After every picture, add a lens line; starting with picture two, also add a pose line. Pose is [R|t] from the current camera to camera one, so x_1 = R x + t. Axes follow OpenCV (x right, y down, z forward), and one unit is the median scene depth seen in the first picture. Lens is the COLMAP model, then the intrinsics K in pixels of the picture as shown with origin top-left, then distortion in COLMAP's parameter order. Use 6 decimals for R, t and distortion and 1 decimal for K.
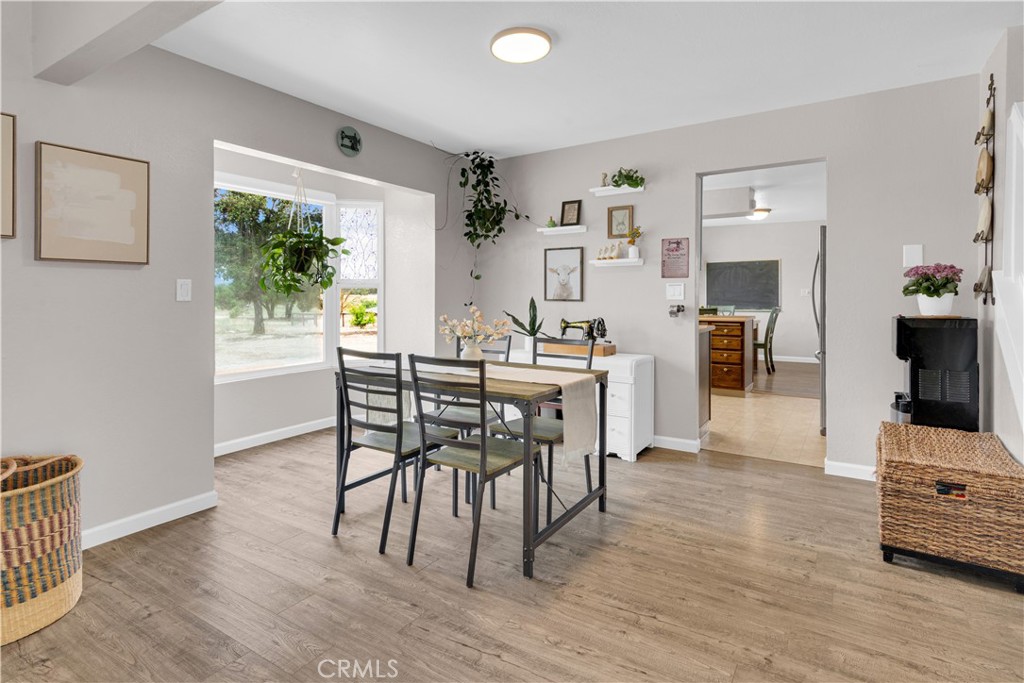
lens RADIAL K [[522.7, 0, 509.2], [0, 522.7, 294.8], [0, 0, 1]] dist [0.020015, -0.000471]
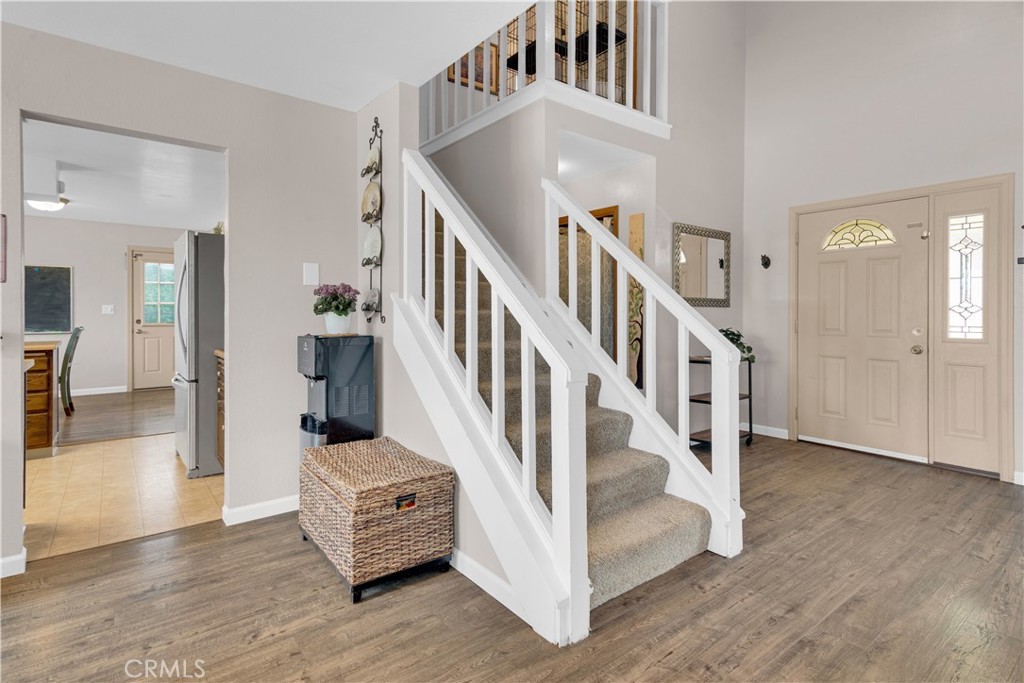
lens RADIAL K [[522.7, 0, 502.5], [0, 522.7, 316.5], [0, 0, 1]] dist [0.020015, -0.000471]
pose [[0.333371, -0.007190, 0.942768, -0.053026], [-0.002459, 0.999961, 0.008496, -0.003554], [-0.942792, -0.005150, 0.333341, 0.371373]]
